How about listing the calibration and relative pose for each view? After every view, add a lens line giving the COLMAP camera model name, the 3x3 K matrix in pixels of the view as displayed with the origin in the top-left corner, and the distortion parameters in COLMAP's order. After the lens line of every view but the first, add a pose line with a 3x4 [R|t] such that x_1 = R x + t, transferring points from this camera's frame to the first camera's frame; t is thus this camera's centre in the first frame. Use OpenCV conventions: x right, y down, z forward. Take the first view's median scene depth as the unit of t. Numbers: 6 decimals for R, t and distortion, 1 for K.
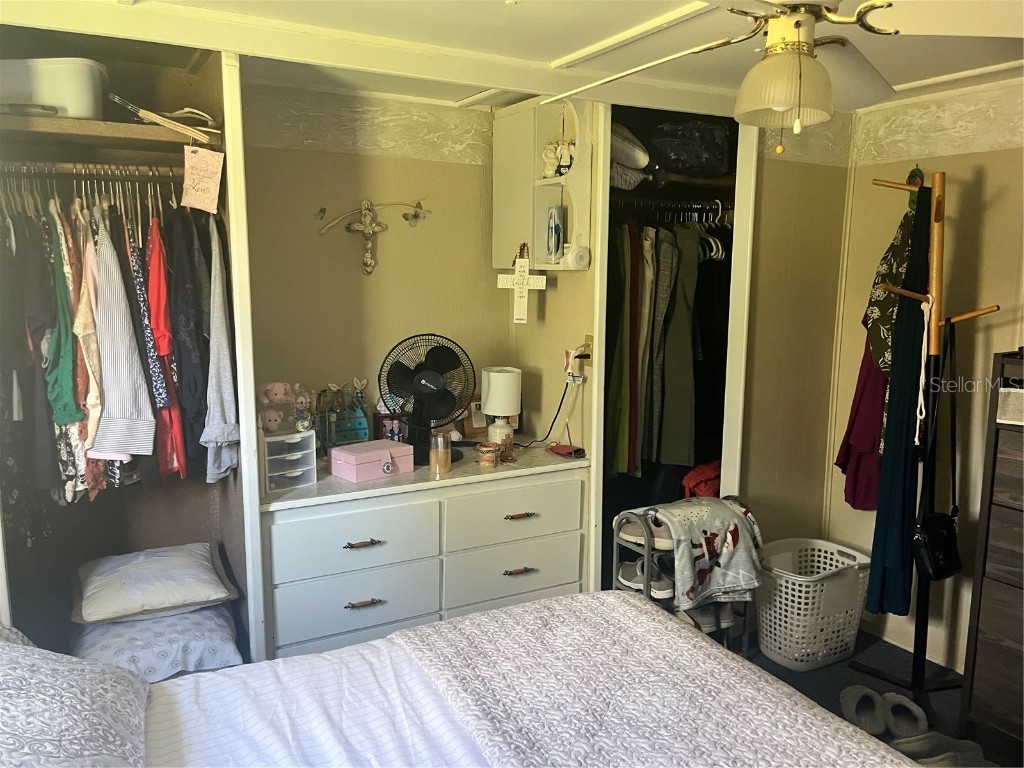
lens RADIAL K [[768.0, 0, 507.1], [0, 768.0, 381.4], [0, 0, 1]] dist [0.036169, -0.074626]
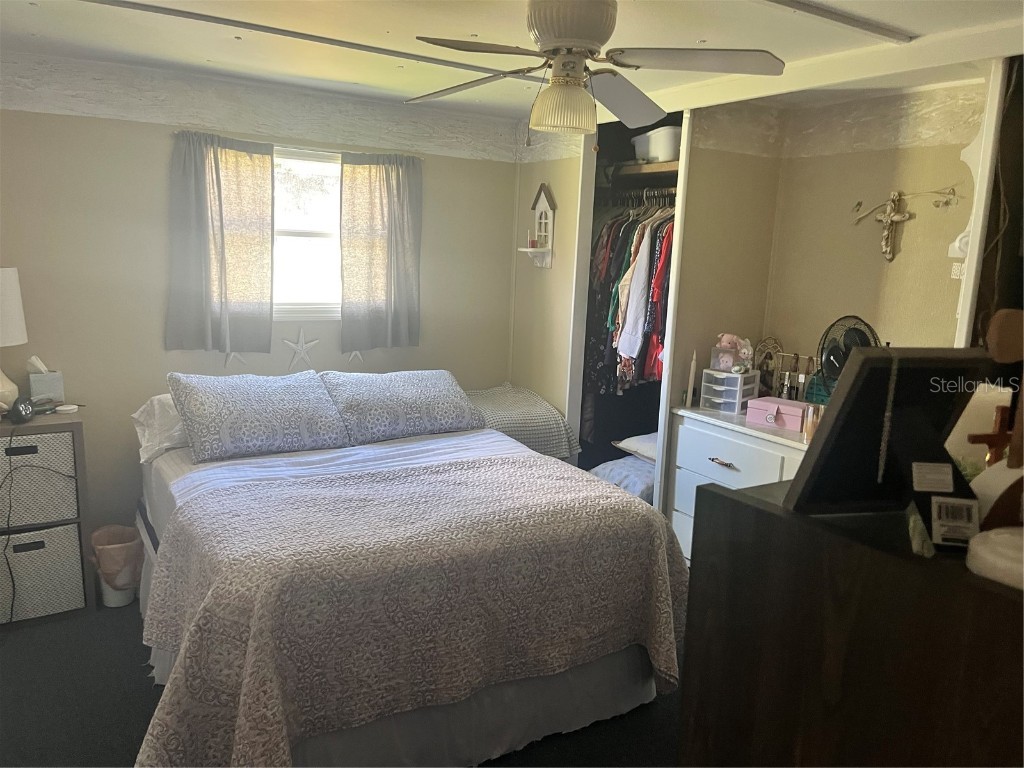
lens RADIAL K [[768.0, 0, 506.3], [0, 768.0, 388.1], [0, 0, 1]] dist [0.036169, -0.074626]
pose [[0.044008, 0.181002, -0.982498, 0.916545], [-0.178103, 0.969117, 0.170560, -0.060206], [0.983027, 0.167480, 0.074886, 0.453714]]
